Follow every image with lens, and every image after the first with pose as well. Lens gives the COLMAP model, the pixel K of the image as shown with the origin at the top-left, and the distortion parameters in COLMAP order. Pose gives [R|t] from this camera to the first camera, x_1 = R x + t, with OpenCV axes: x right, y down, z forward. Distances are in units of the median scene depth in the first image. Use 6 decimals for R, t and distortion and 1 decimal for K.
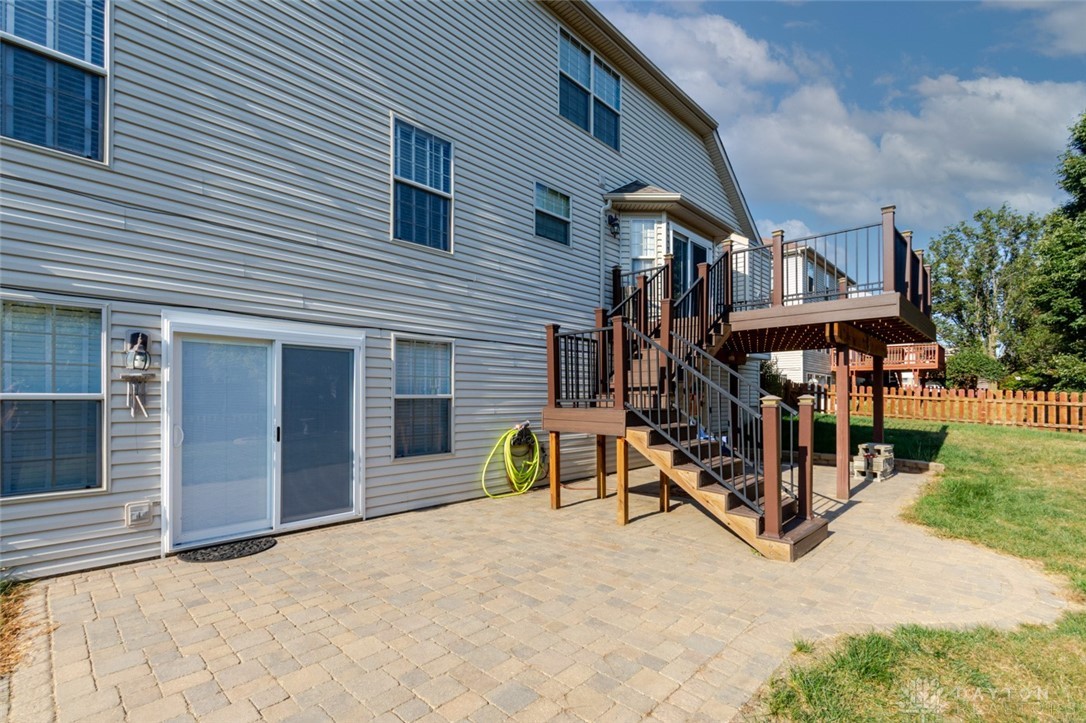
lens RADIAL K [[497.2, 0, 543.5], [0, 497.2, 386.8], [0, 0, 1]] dist [-0.001020, -0.000297]
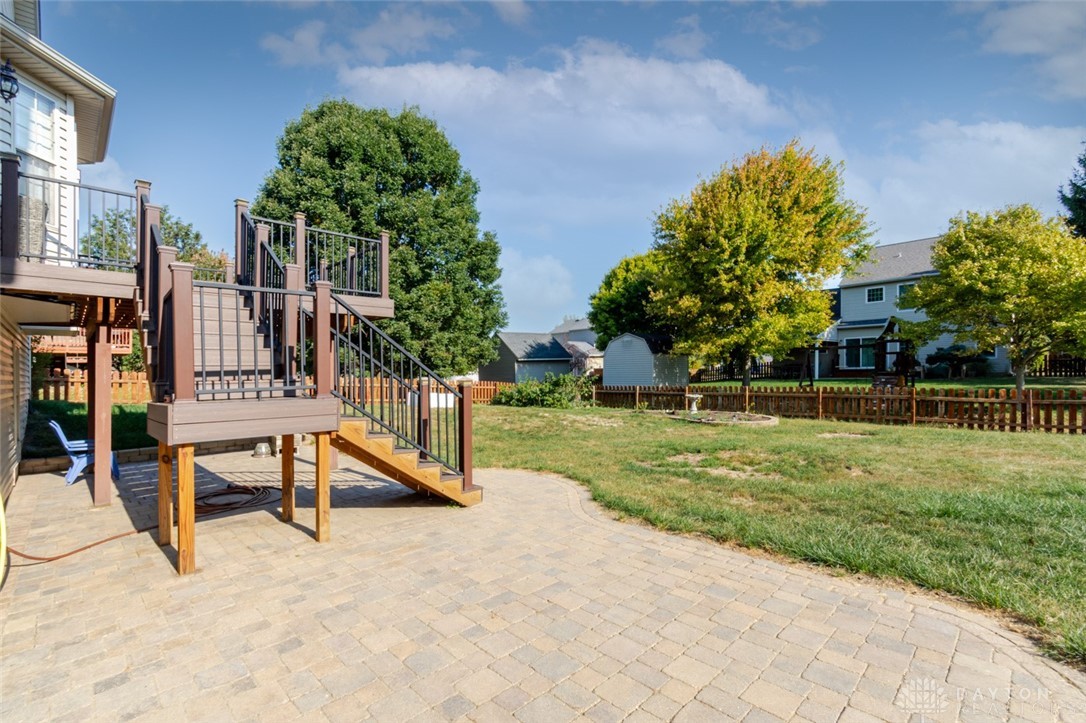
lens RADIAL K [[481.1, 0, 539.7], [0, 481.1, 360.5], [0, 0, 1]] dist [0.000371, -0.000545]
pose [[0.036949, 0.023787, 0.999034, -0.831677], [0.001721, 0.999714, -0.023867, 0.005614], [-0.999316, 0.002601, 0.036898, 0.841639]]
